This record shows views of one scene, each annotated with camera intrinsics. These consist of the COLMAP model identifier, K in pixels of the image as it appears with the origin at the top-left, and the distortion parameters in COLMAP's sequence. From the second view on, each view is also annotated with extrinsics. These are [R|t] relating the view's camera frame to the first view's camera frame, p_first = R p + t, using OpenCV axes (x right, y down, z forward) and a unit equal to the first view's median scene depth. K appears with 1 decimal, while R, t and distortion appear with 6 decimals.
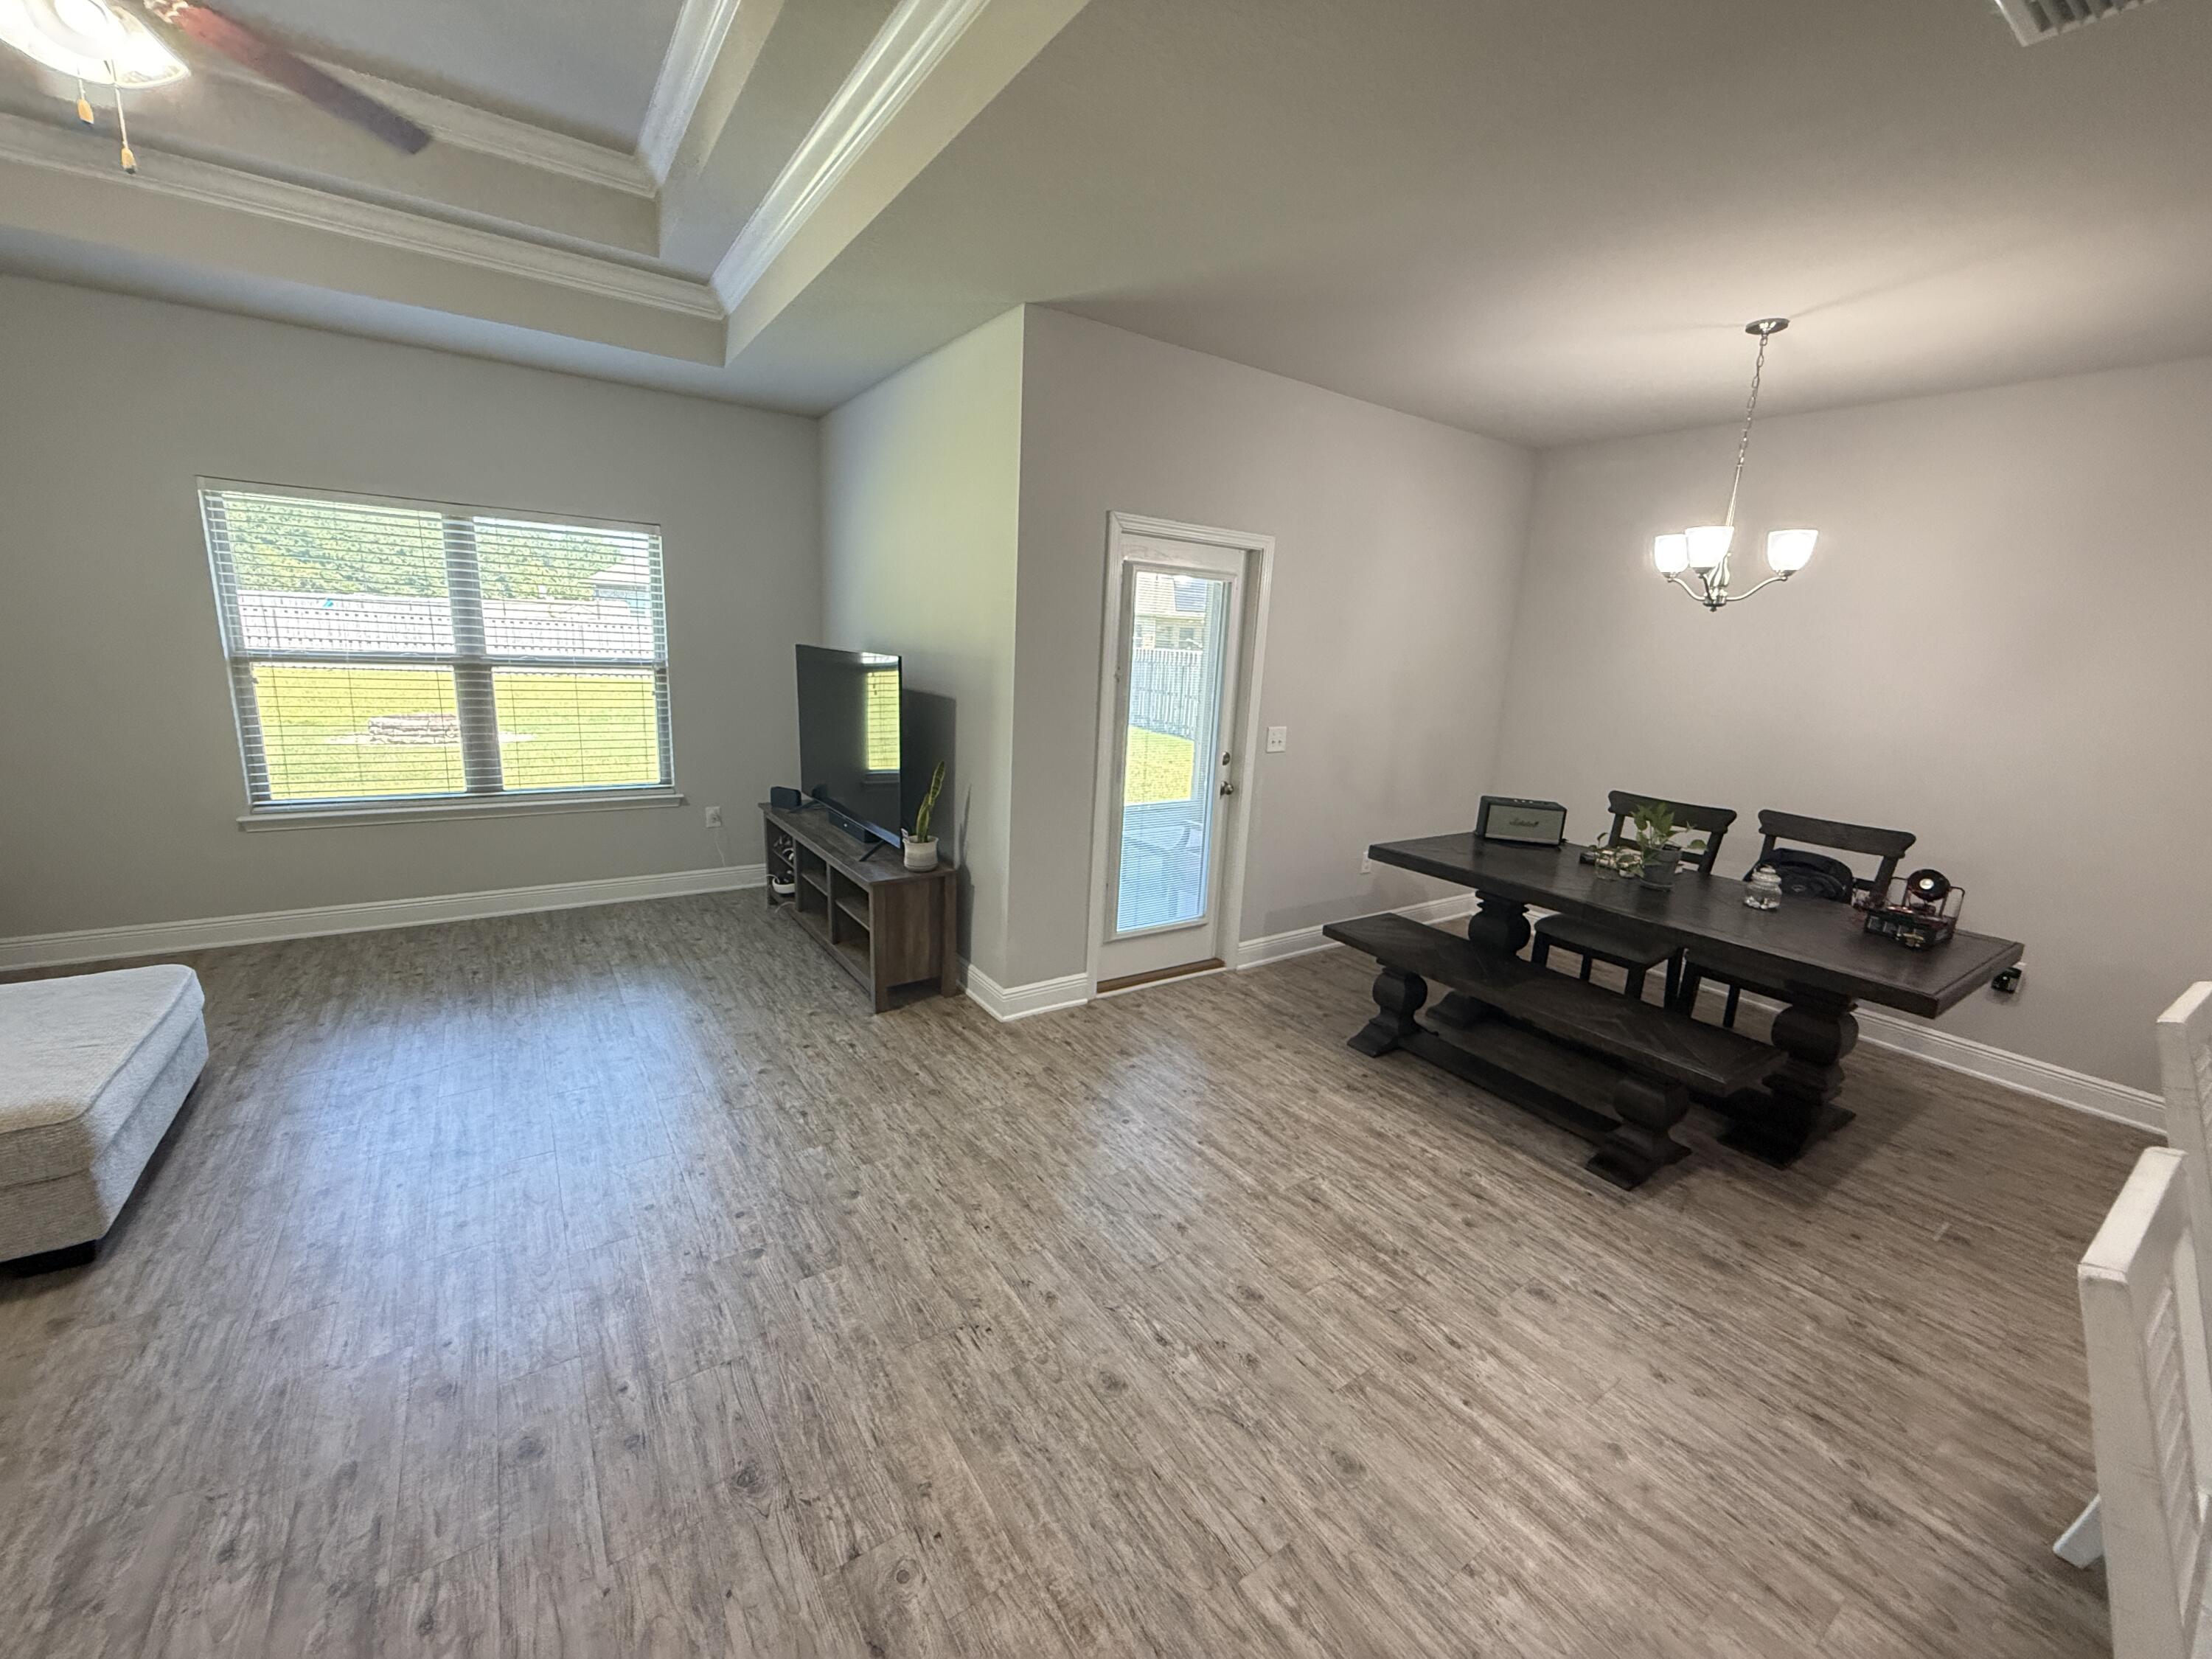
lens RADIAL K [[877.3, 0, 1100.4], [0, 877.3, 829.8], [0, 0, 1]] dist [-0.001756, 0.000558]
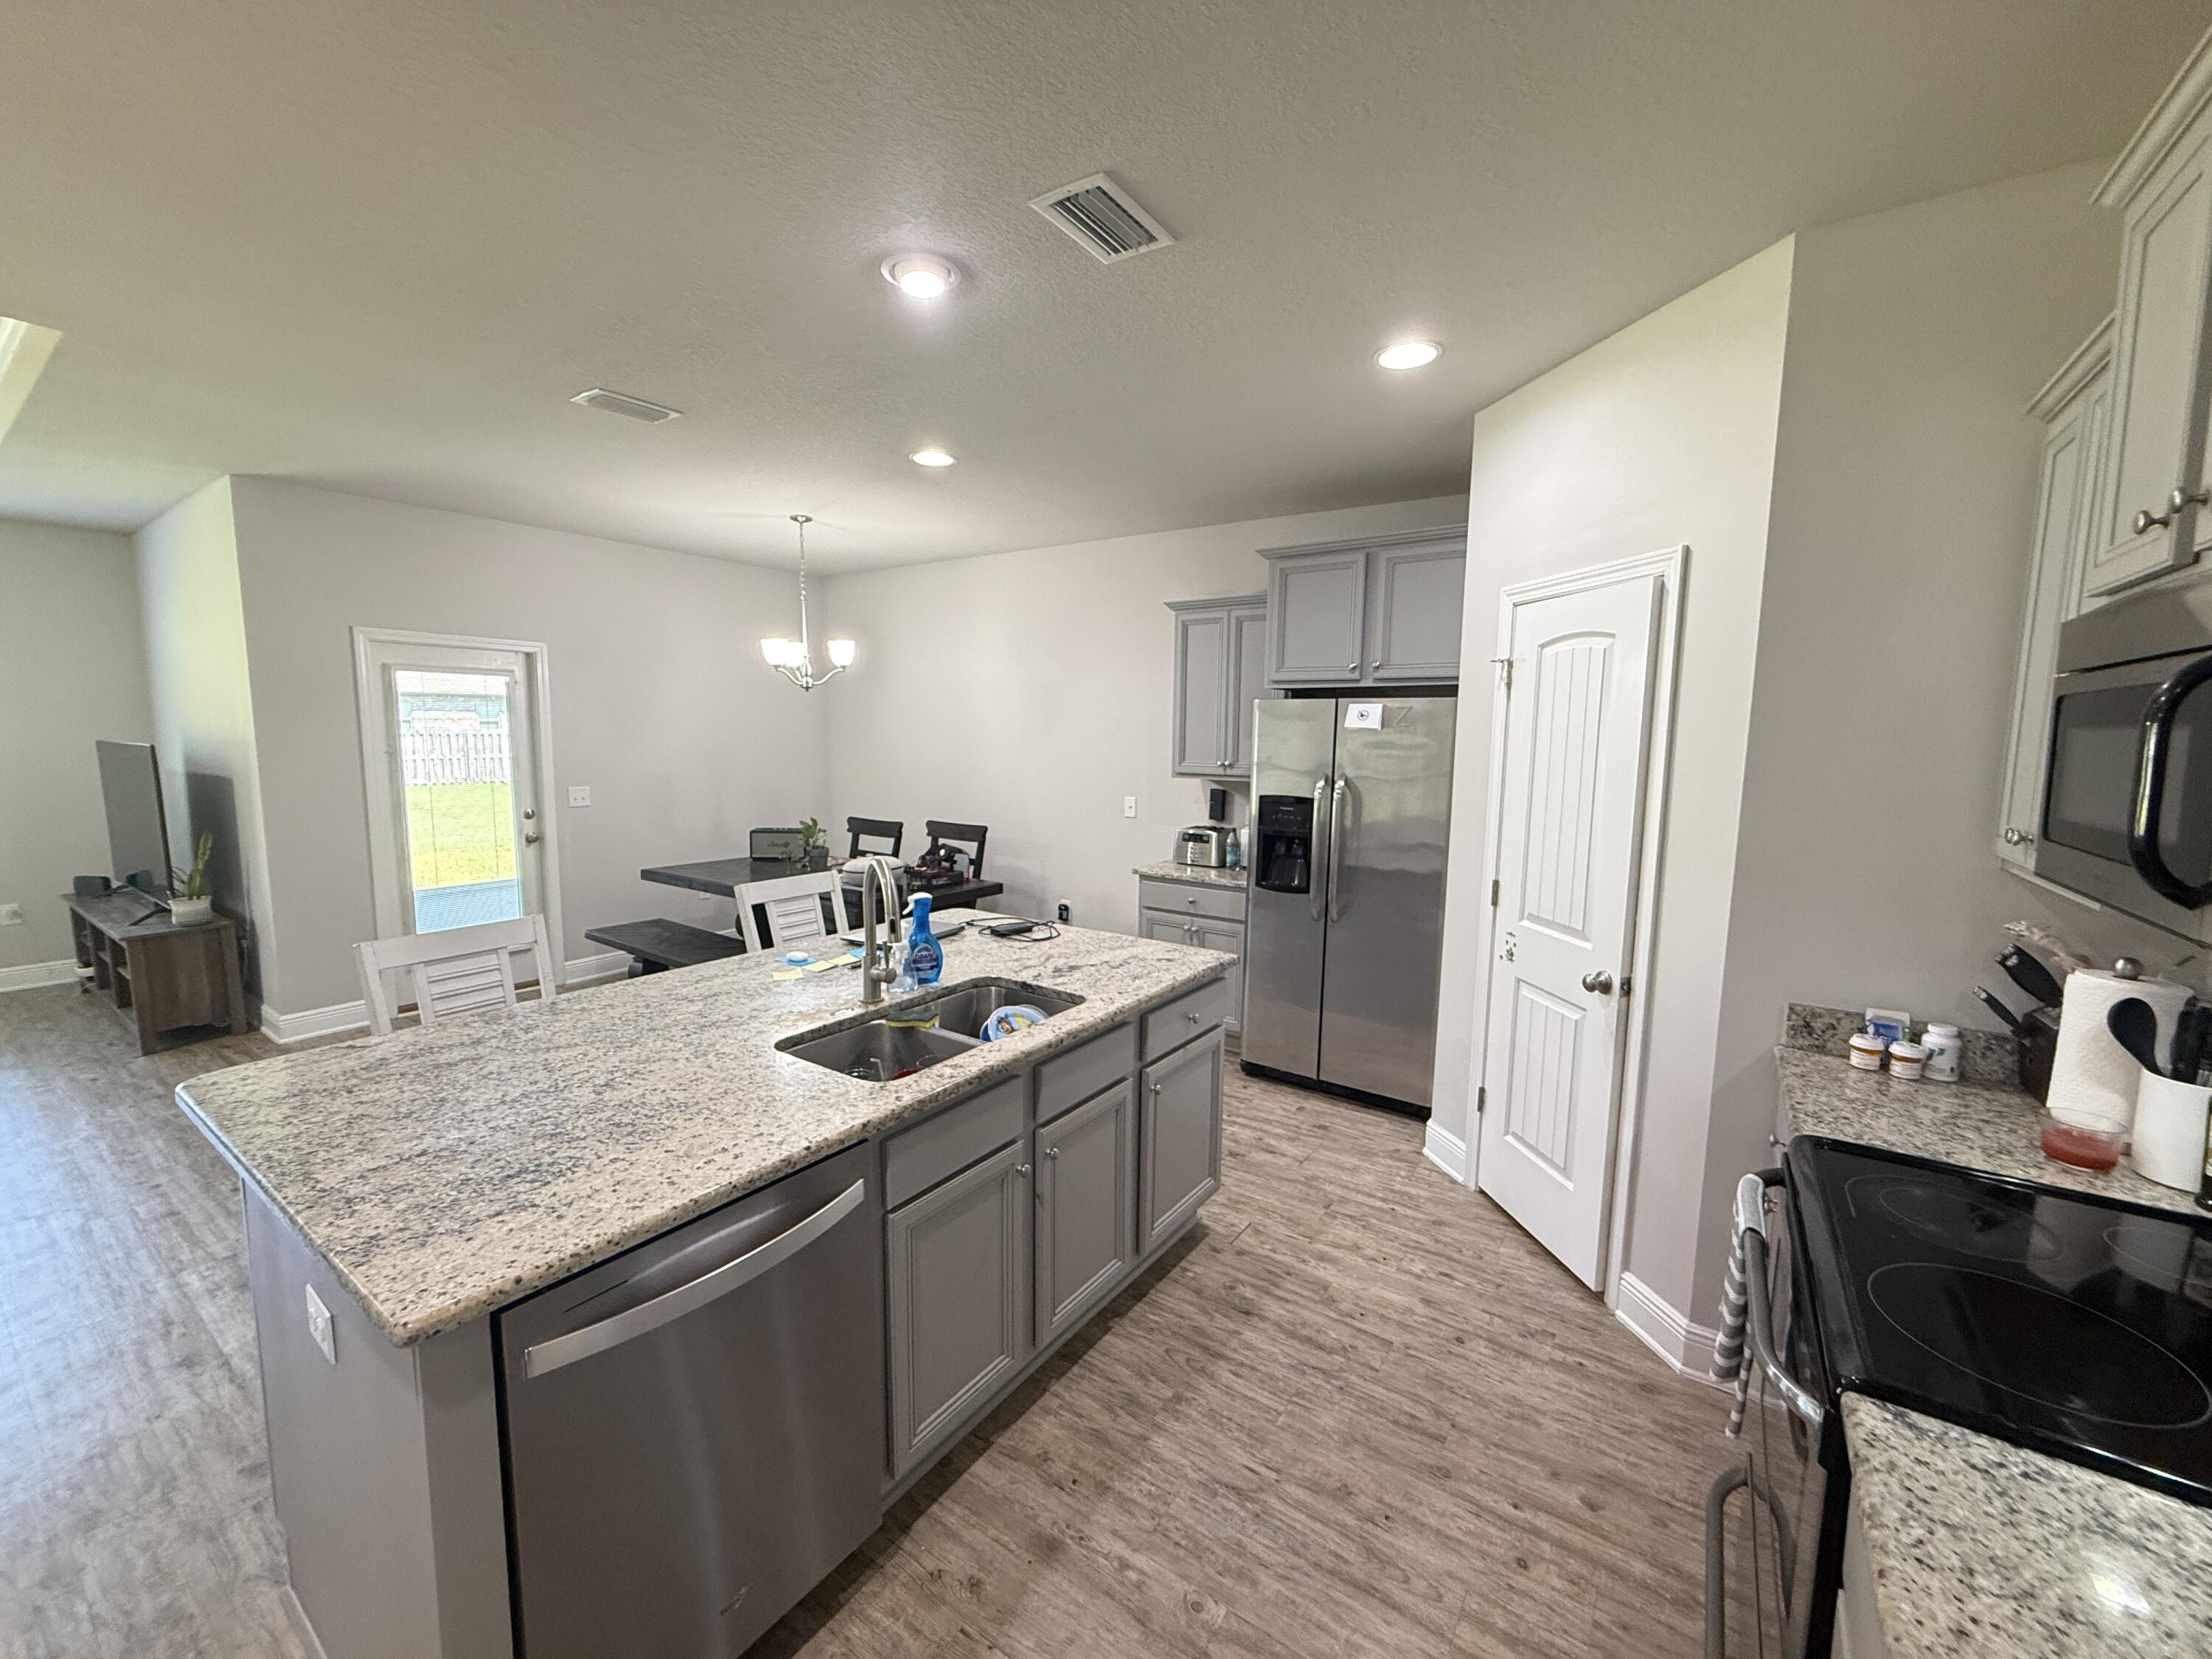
lens RADIAL K [[877.3, 0, 1100.4], [0, 877.3, 829.8], [0, 0, 1]] dist [-0.001756, 0.000558]
pose [[0.933657, -0.078596, 0.349438, 0.648985], [0.111993, 0.990769, -0.076387, 0.179046], [-0.340208, 0.110454, 0.933841, -0.627475]]
